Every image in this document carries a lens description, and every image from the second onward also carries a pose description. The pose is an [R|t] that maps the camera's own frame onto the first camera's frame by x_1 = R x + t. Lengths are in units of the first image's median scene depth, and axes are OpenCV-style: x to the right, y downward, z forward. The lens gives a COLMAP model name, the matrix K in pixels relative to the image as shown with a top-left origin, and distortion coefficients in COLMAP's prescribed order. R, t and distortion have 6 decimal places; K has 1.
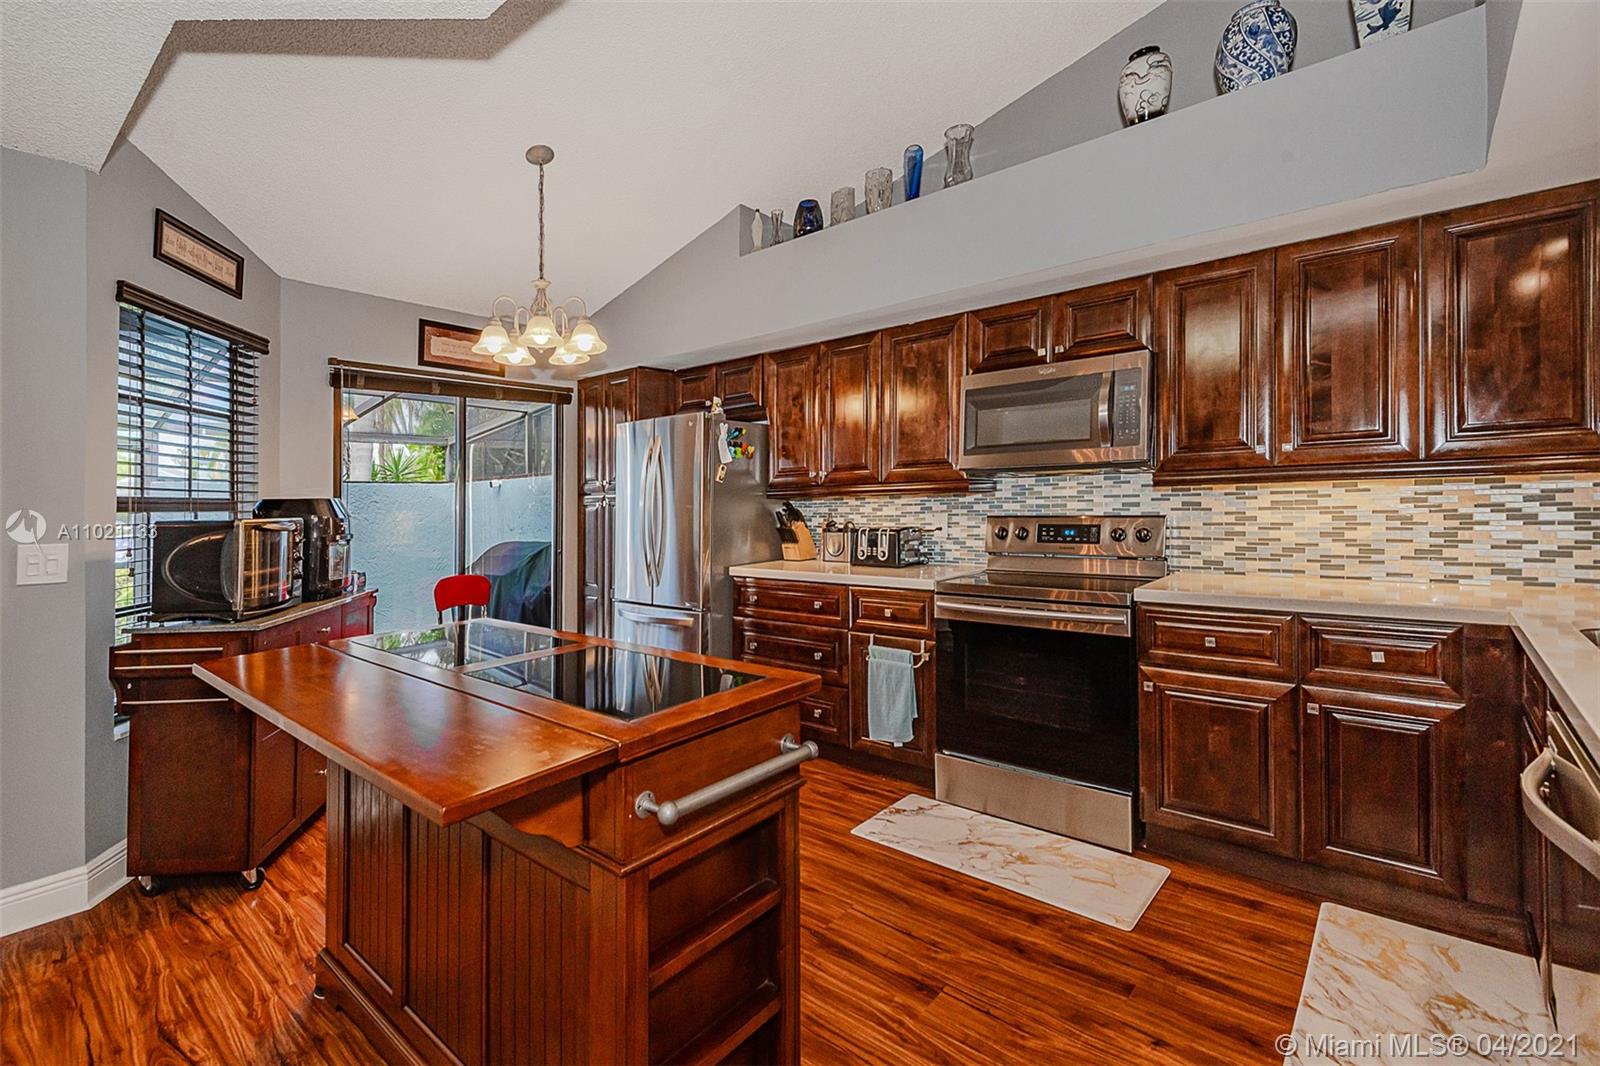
lens RADIAL K [[776.5, 0, 738.3], [0, 776.5, 502.4], [0, 0, 1]] dist [0.021574, -0.002553]
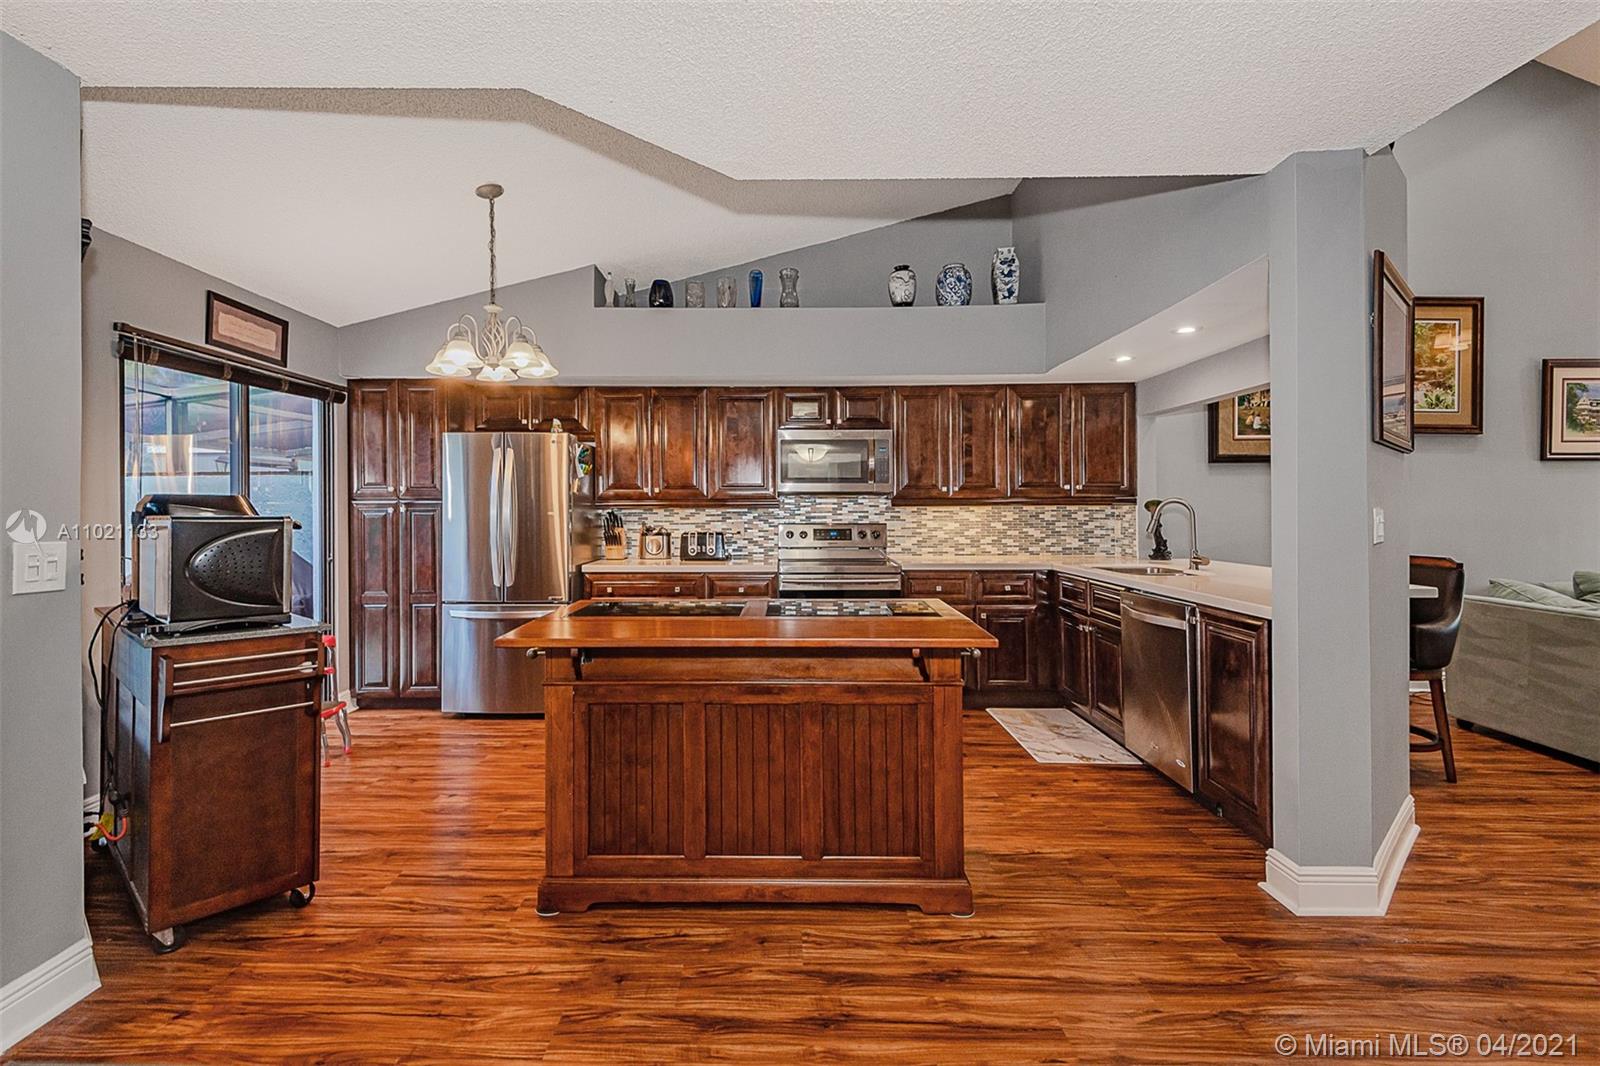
lens RADIAL K [[733.6, 0, 776.0], [0, 733.6, 503.1], [0, 0, 1]] dist [0.021921, -0.006168]
pose [[0.736617, 0.029602, 0.675662, -0.761208], [-0.015555, 0.999519, -0.026832, 0.019905], [-0.676131, 0.009255, 0.736723, -0.046797]]
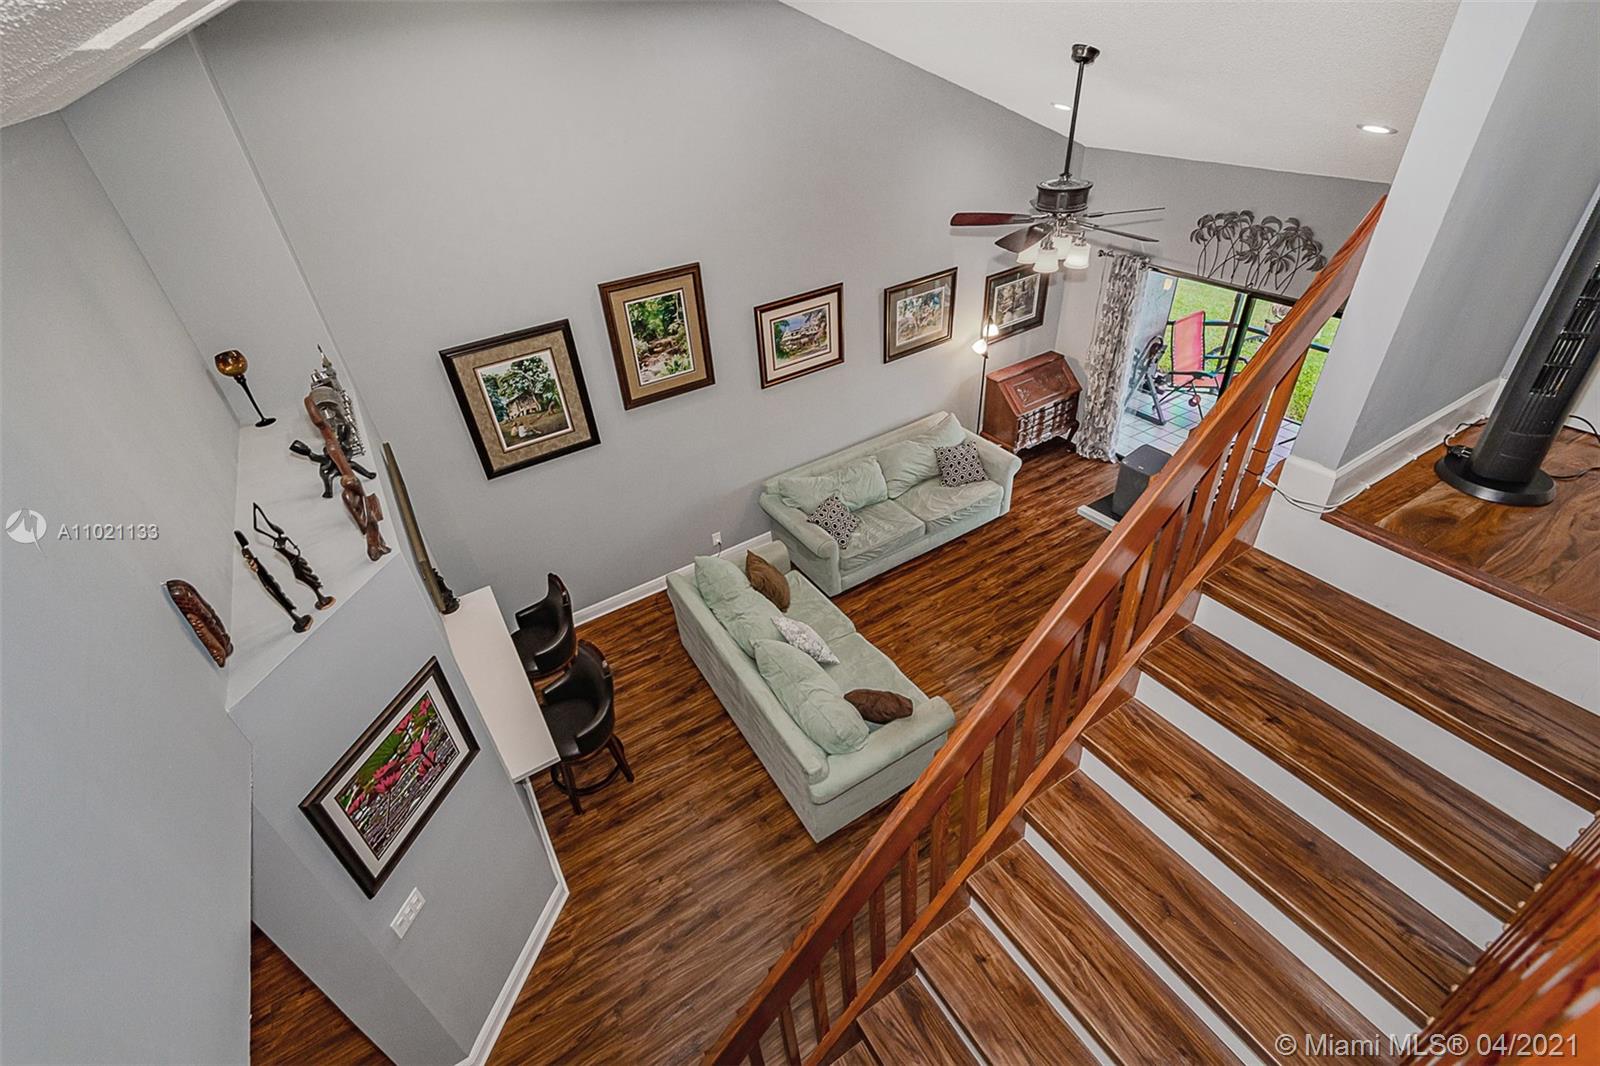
lens RADIAL K [[733.6, 0, 768.8], [0, 733.6, 504.5], [0, 0, 1]] dist [0.021921, -0.006168]
pose [[0.296816, -0.547920, 0.782103, -0.051836], [0.078971, 0.830290, 0.551708, -1.010328], [-0.951664, -0.101993, 0.289713, -0.618563]]
